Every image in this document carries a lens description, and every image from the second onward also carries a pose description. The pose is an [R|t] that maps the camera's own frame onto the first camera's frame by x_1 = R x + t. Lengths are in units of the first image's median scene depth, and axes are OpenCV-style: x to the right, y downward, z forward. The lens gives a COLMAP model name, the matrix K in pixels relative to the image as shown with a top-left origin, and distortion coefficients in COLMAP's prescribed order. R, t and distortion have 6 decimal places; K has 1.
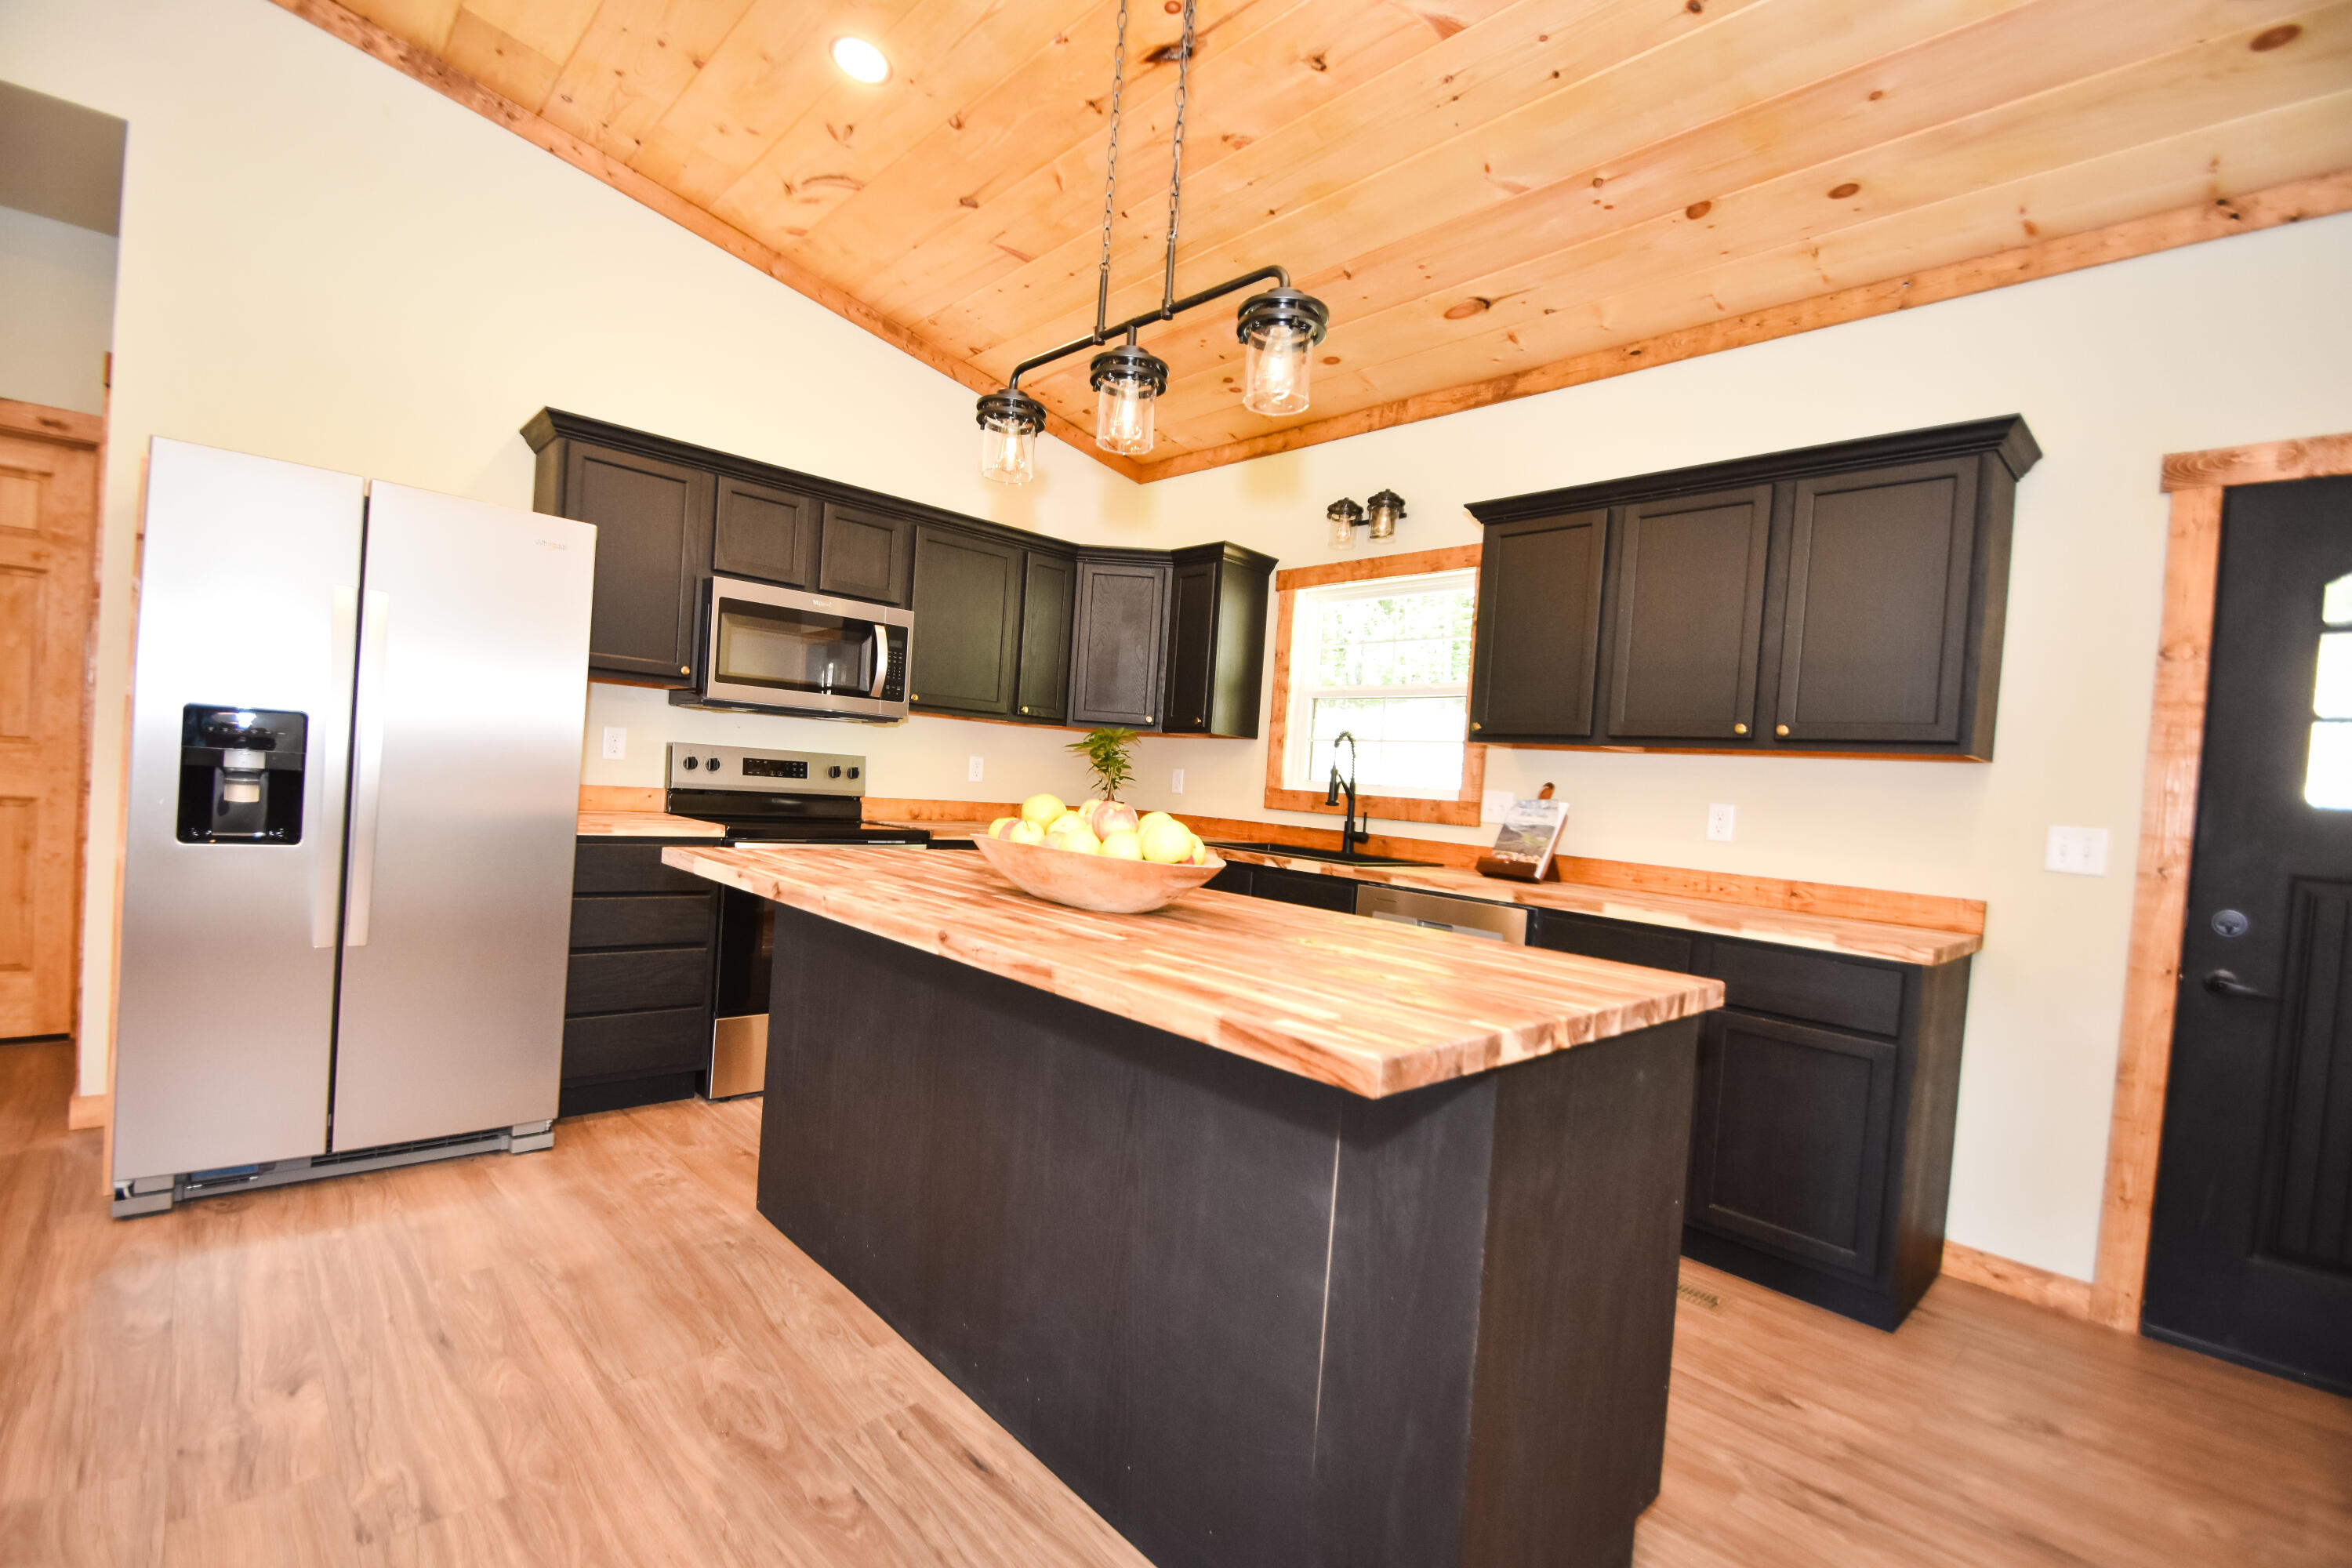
lens RADIAL K [[1026.7, 0, 1170.1], [0, 1026.7, 803.2], [0, 0, 1]] dist [0.017555, -0.016227]
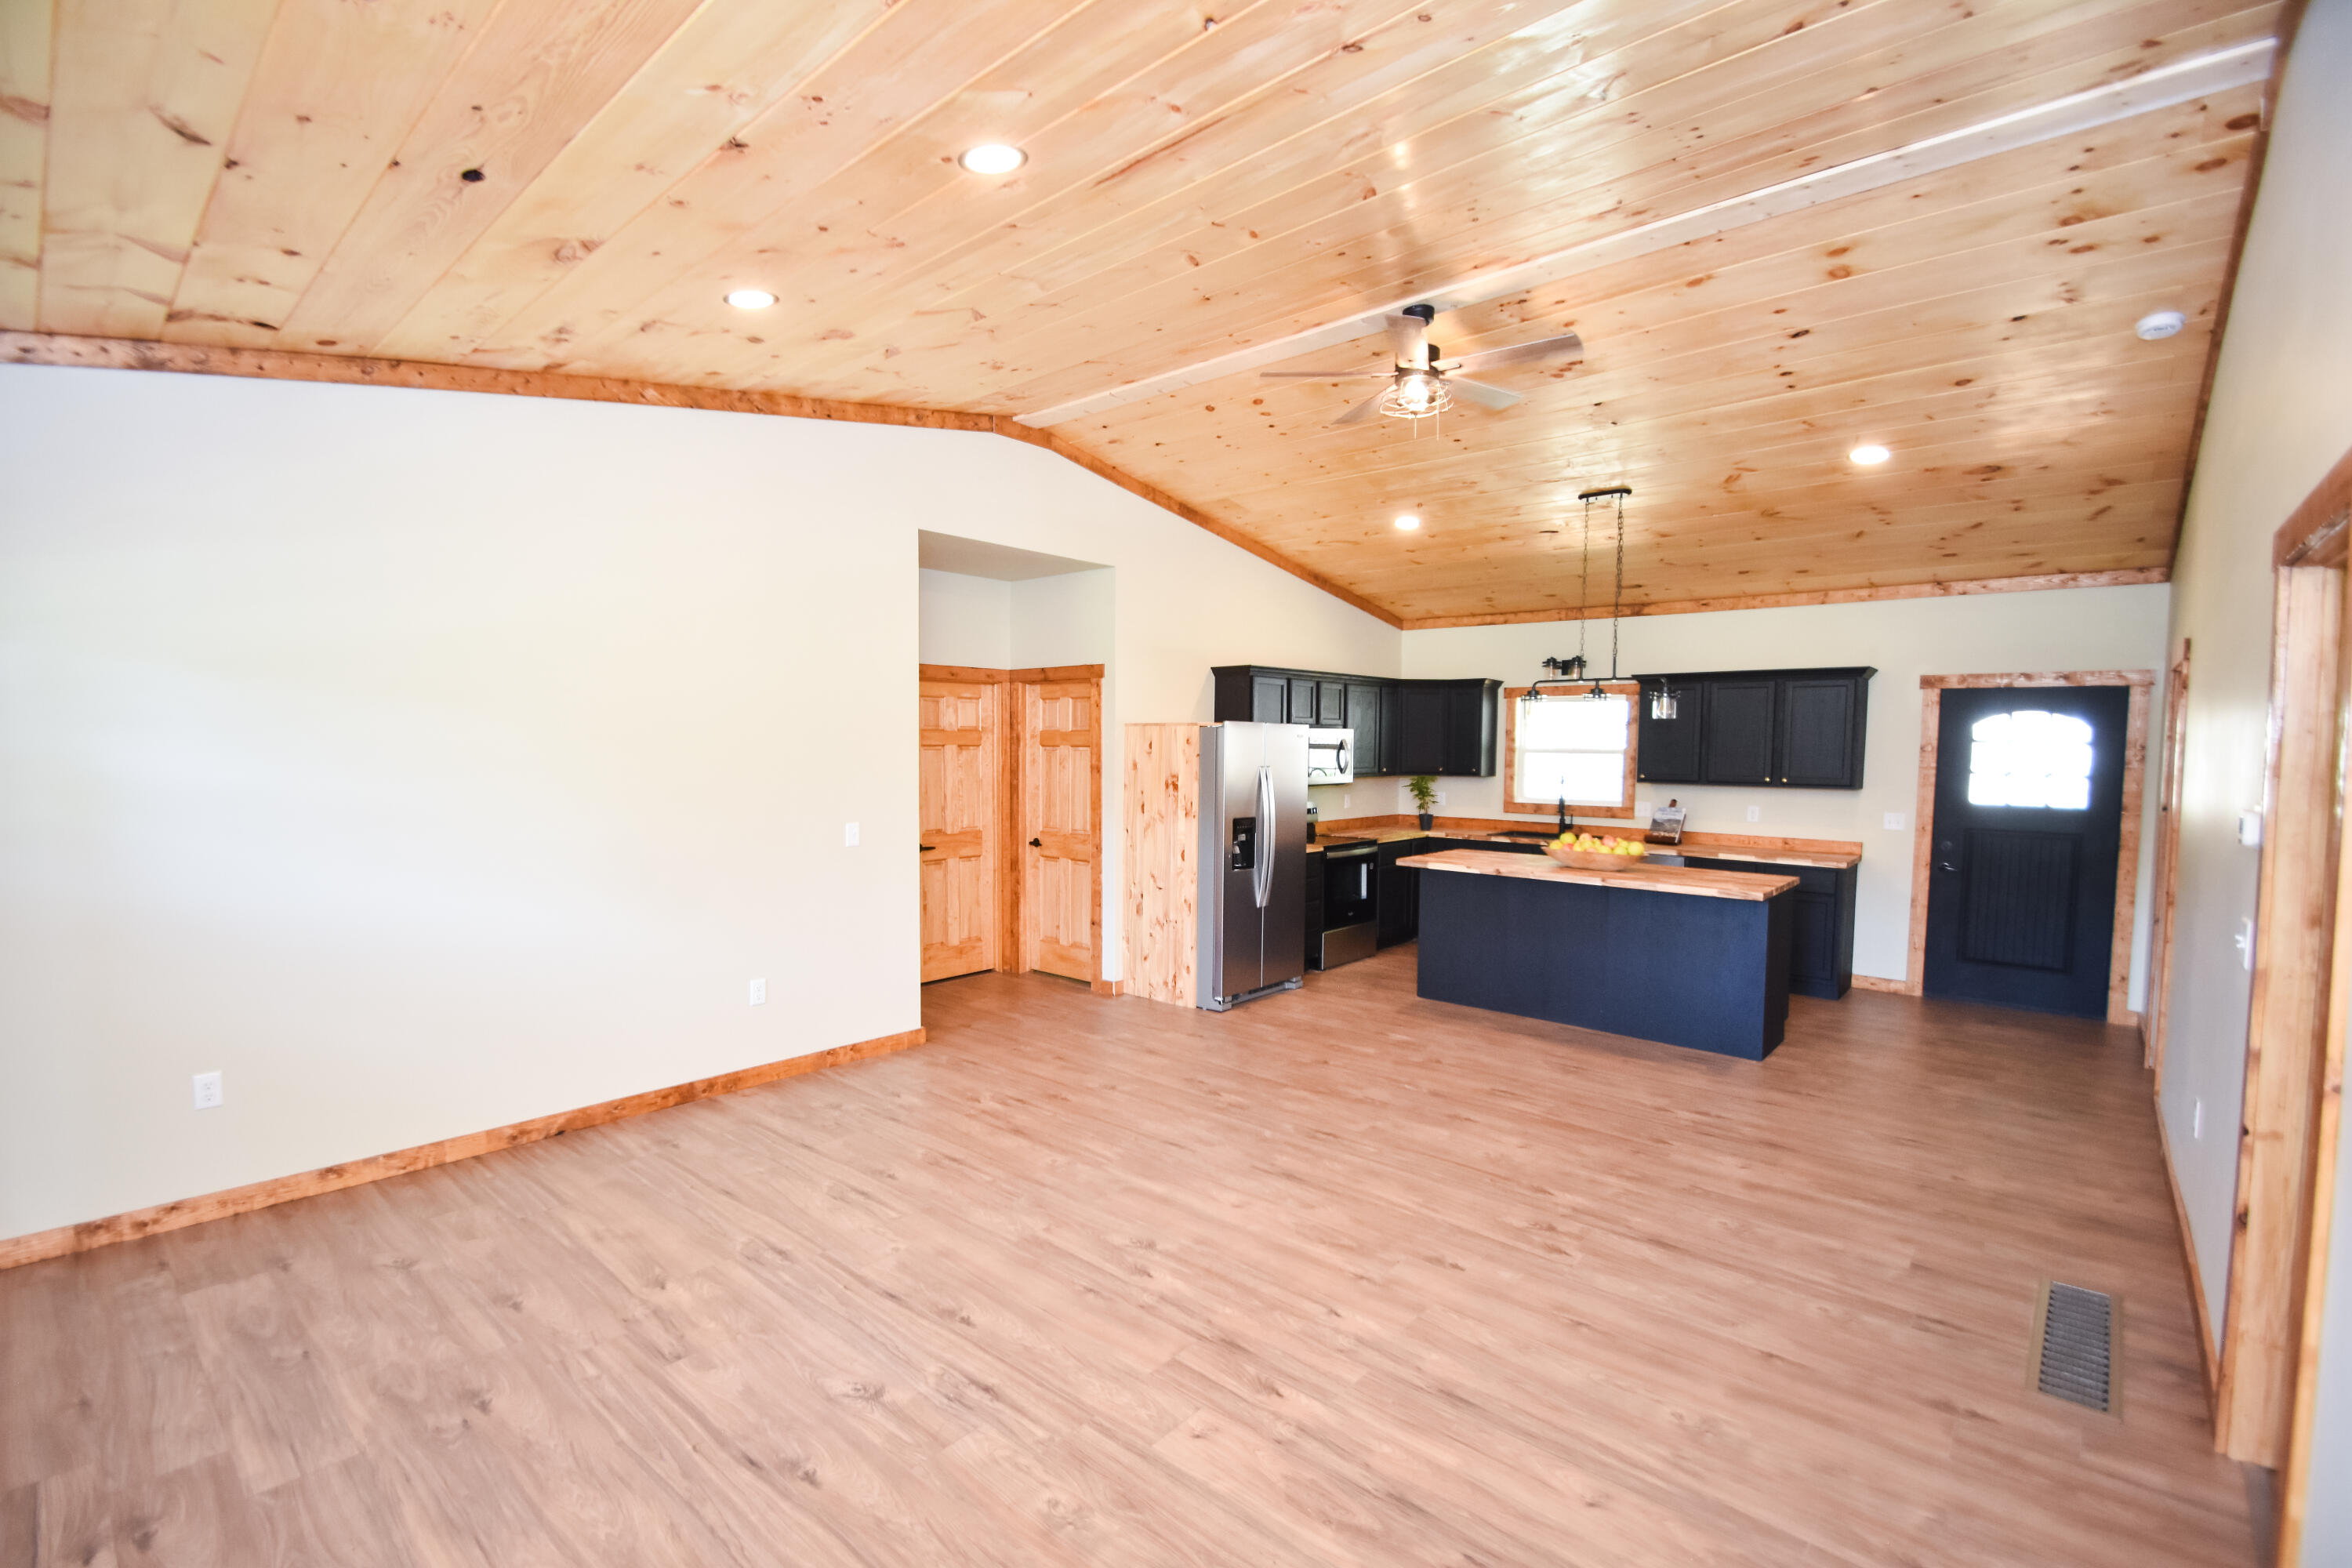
lens RADIAL K [[1026.7, 0, 1170.1], [0, 1026.7, 803.2], [0, 0, 1]] dist [0.017555, -0.016227]
pose [[0.993836, -0.068209, 0.087392, -0.891658], [0.064496, 0.996919, 0.044631, -0.177495], [-0.090167, -0.038720, 0.995174, -1.091922]]
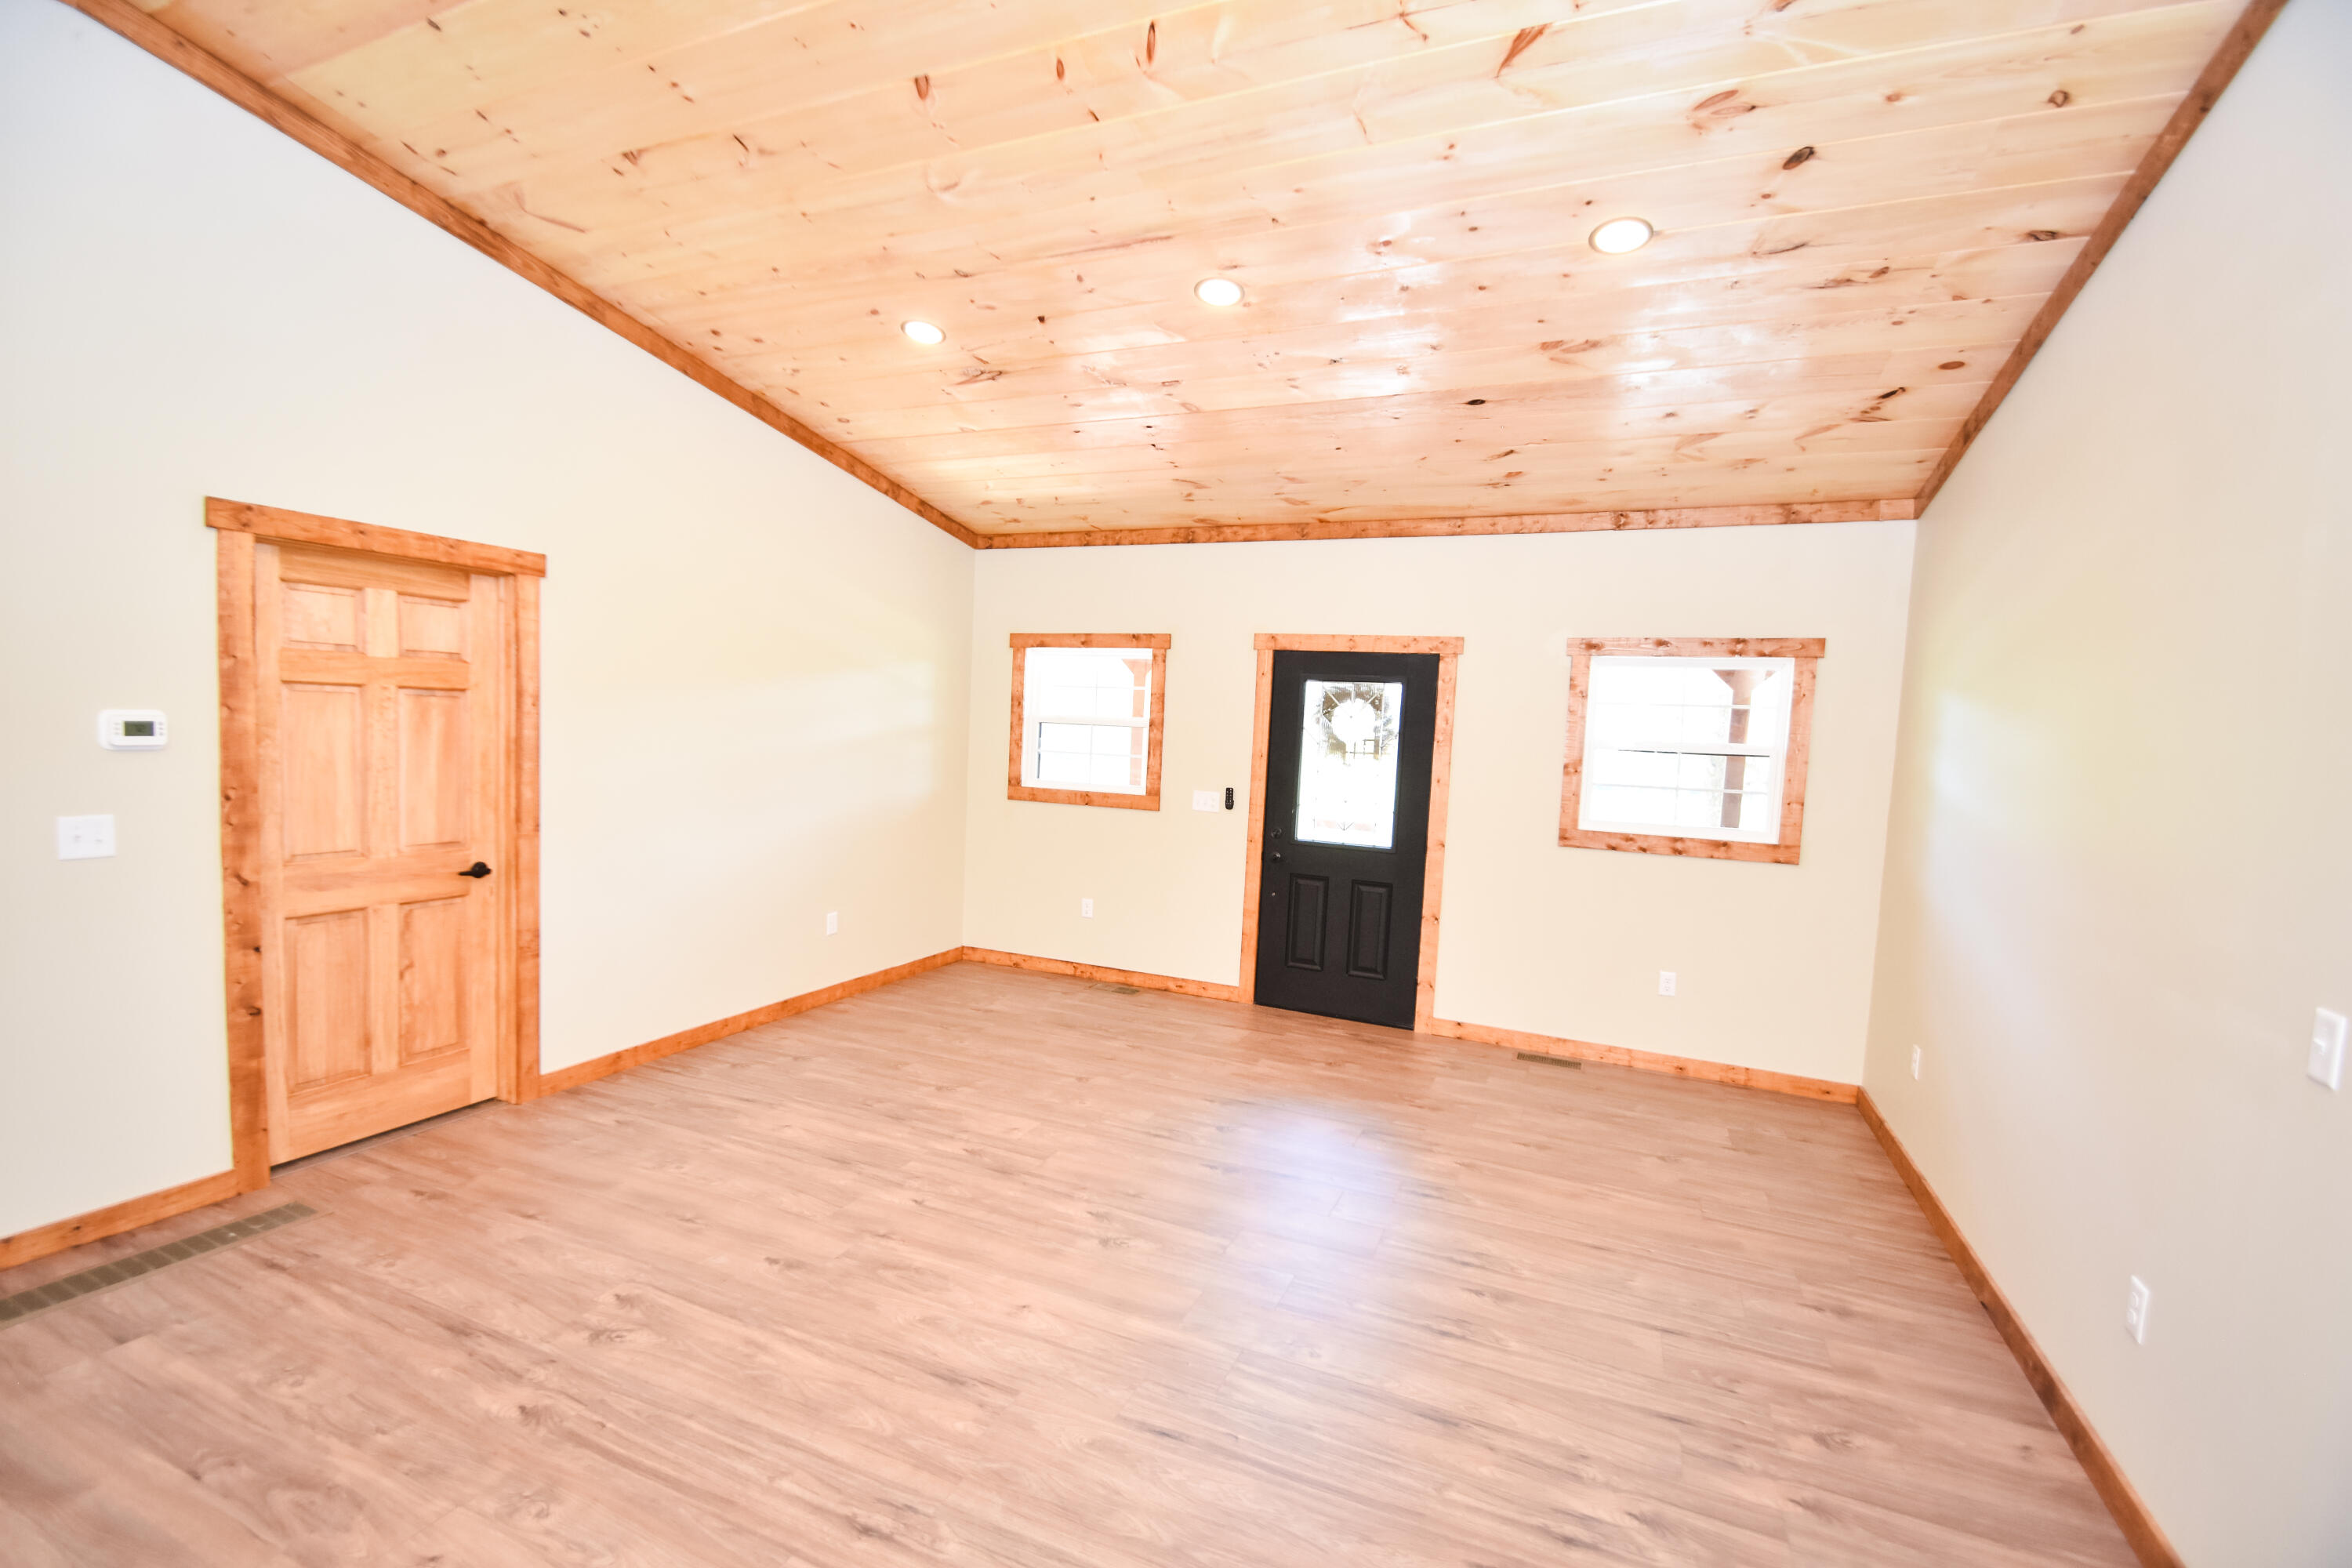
lens RADIAL K [[1026.7, 0, 1170.1], [0, 1026.7, 803.2], [0, 0, 1]] dist [0.017555, -0.016227]
pose [[-0.914192, -0.084503, -0.396375, -0.518069], [-0.120312, 0.990519, 0.066316, -0.176486], [0.387013, 0.108314, -0.915691, 0.639372]]
